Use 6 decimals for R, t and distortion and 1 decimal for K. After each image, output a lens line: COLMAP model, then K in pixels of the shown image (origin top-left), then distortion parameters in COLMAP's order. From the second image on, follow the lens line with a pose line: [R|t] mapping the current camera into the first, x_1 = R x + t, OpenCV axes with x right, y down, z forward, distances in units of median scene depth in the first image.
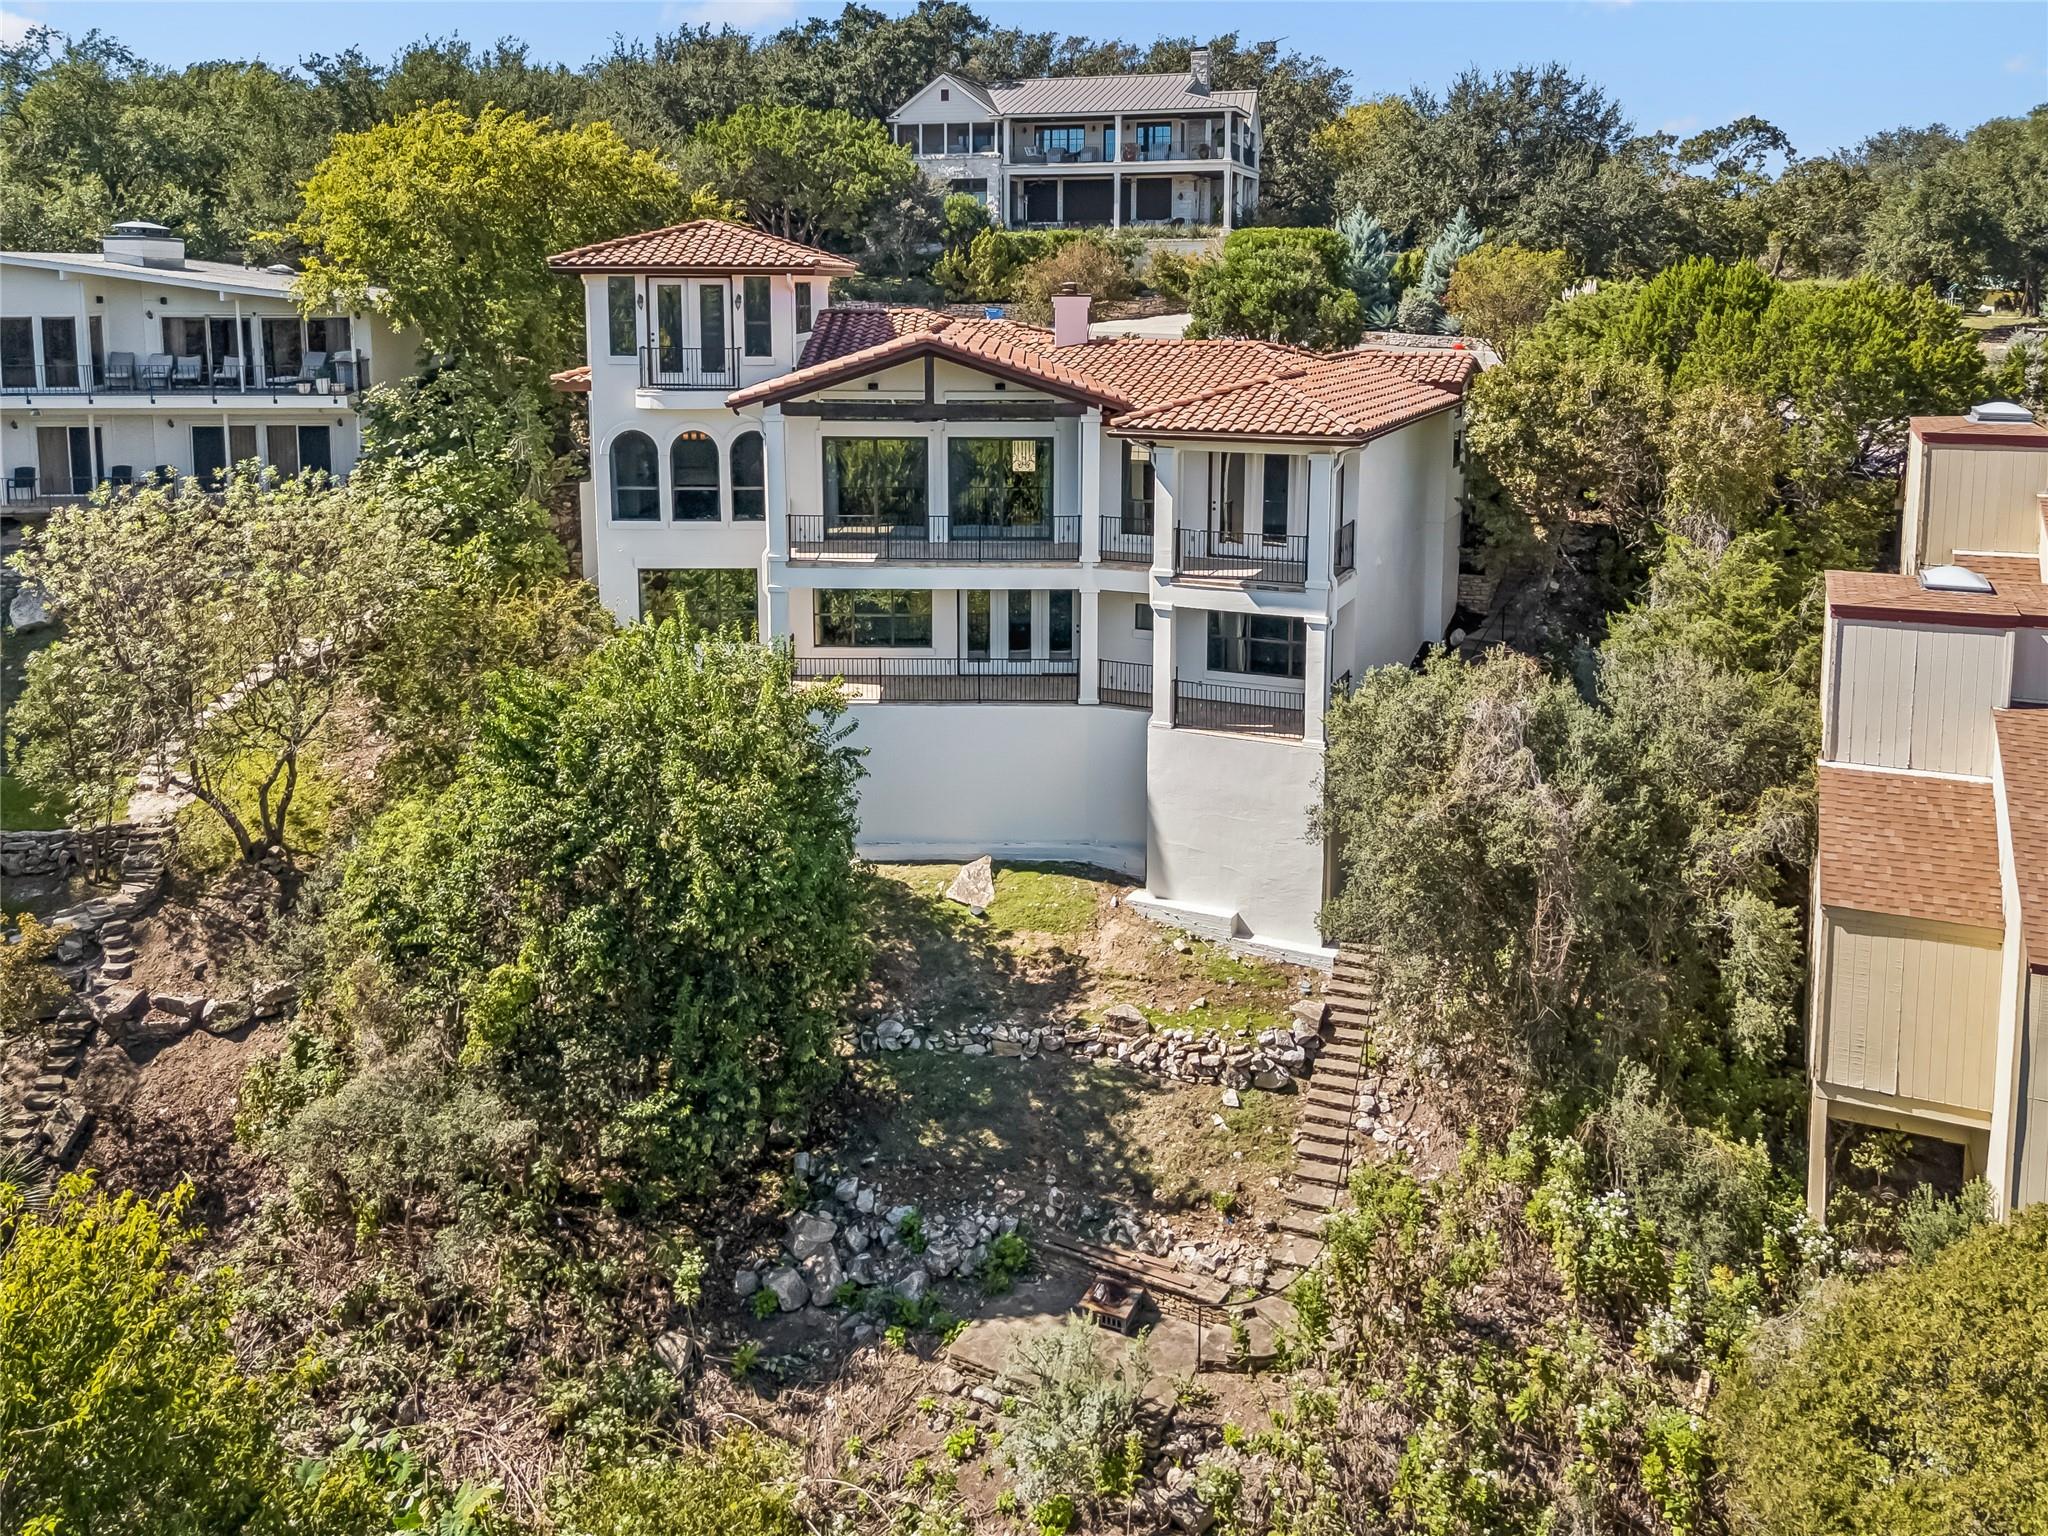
lens RADIAL K [[1617.3, 0, 1028.1], [0, 1617.3, 529.5], [0, 0, 1]] dist [0.030714, -0.001410]
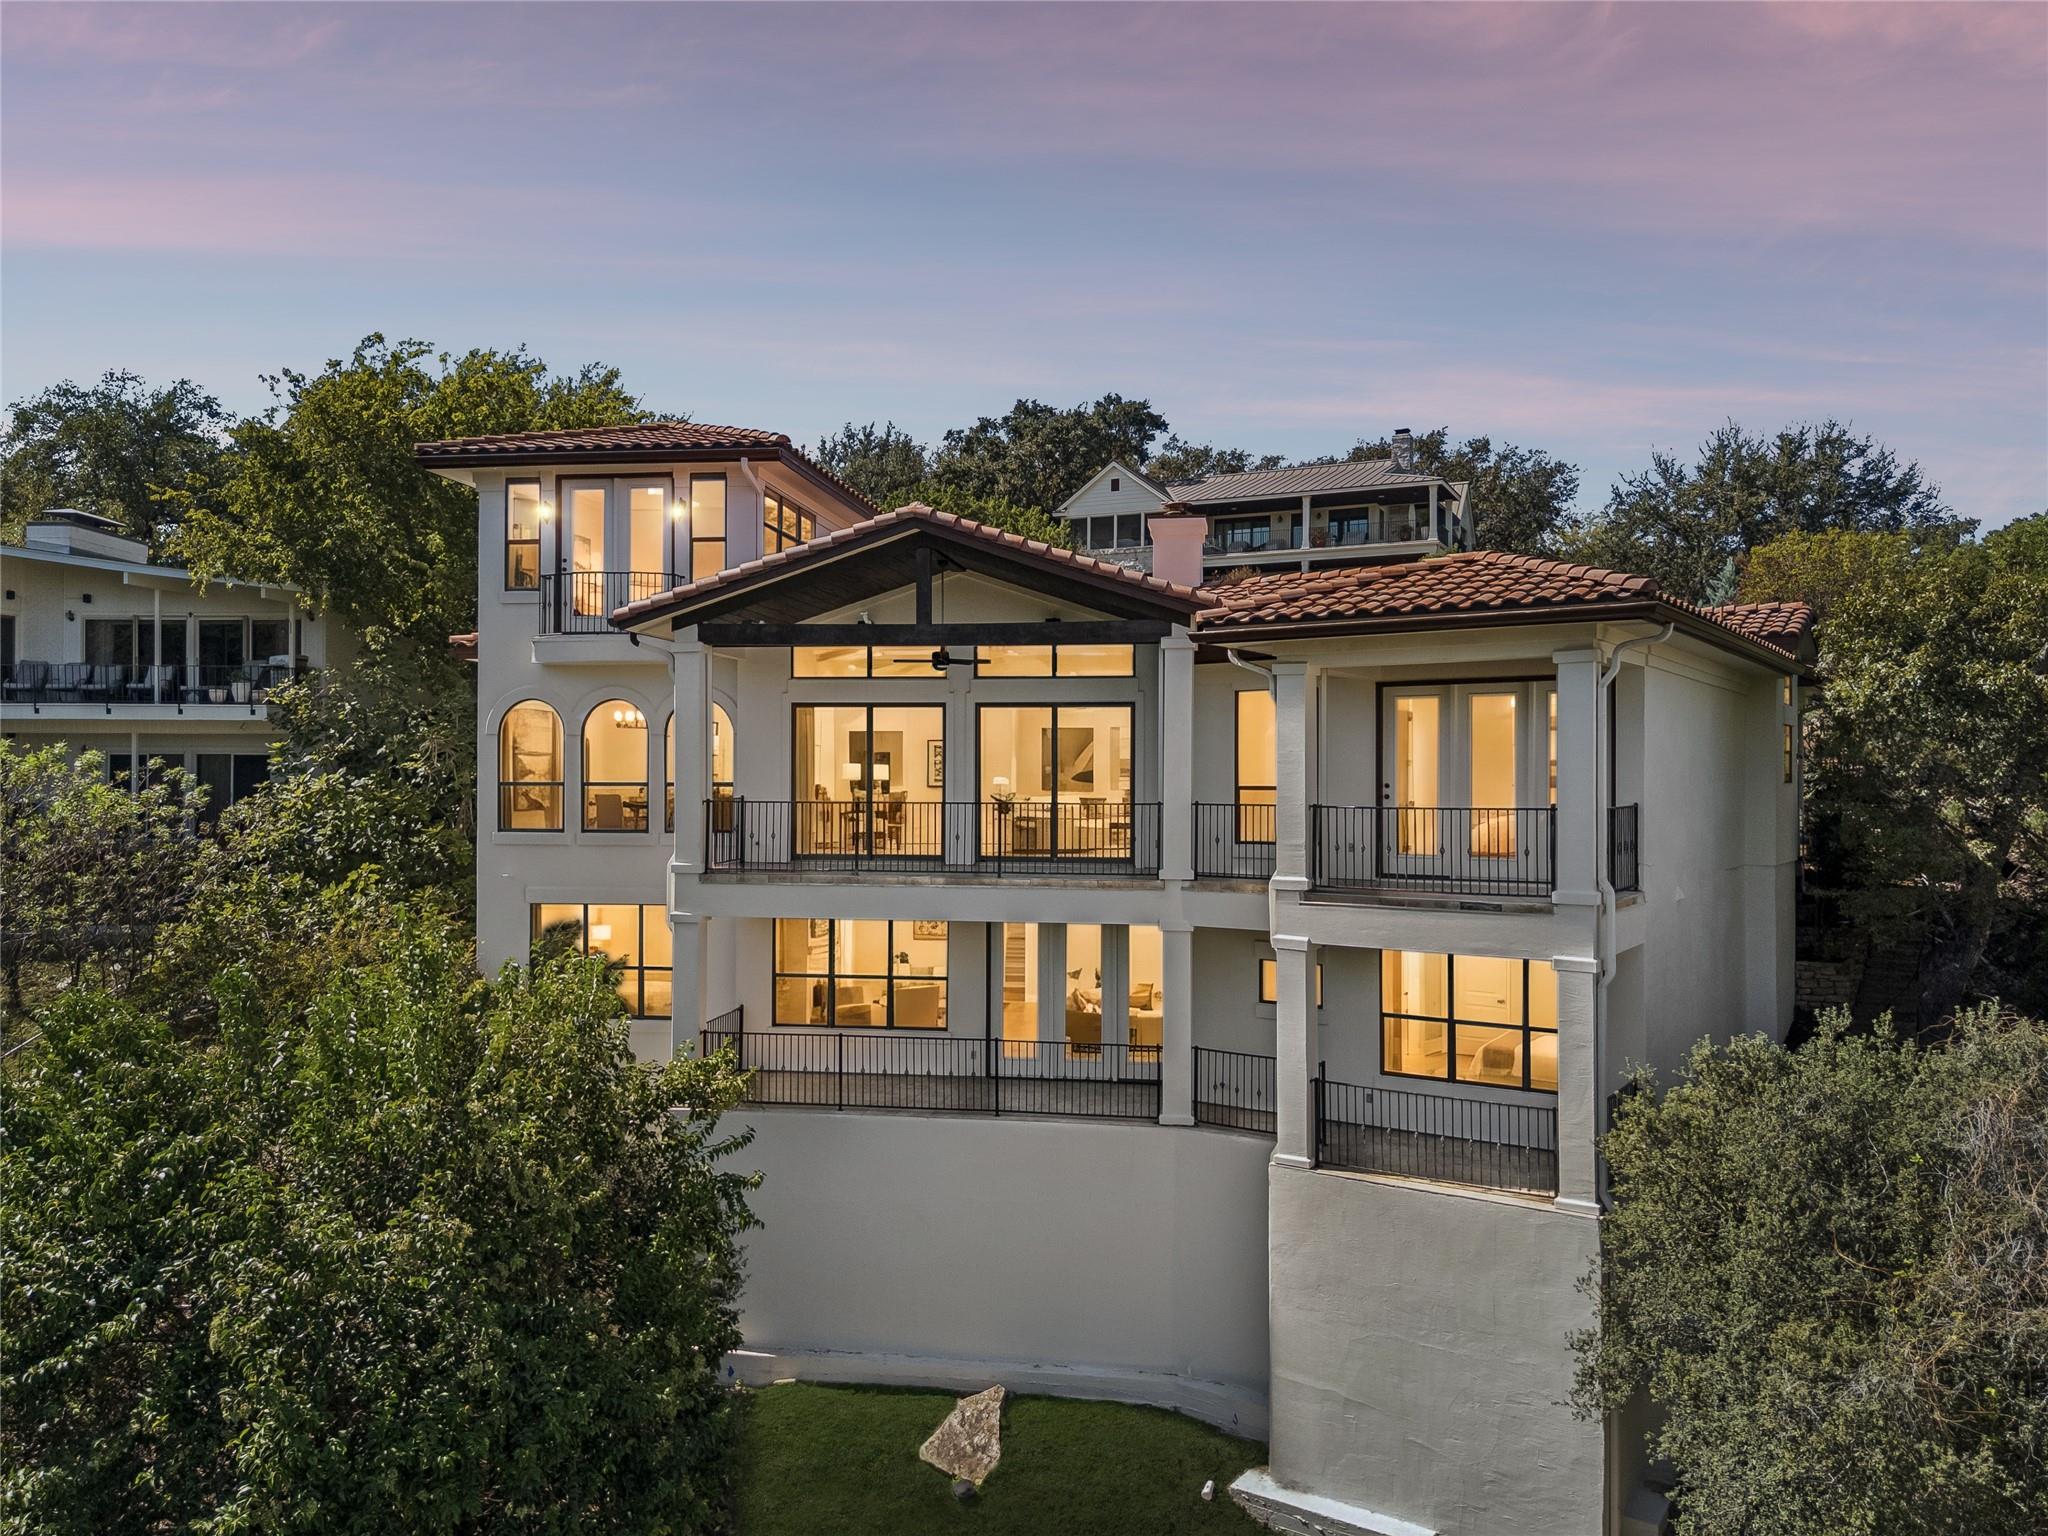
lens RADIAL K [[1493.6, 0, 1043.0], [0, 1493.6, 765.8], [0, 0, 1]] dist [0.049236, -0.017625]
pose [[0.989587, 0.004820, -0.143853, 0.071206], [-0.029231, 0.985341, -0.168071, 0.075364], [0.140934, 0.170526, 0.975222, 0.453960]]
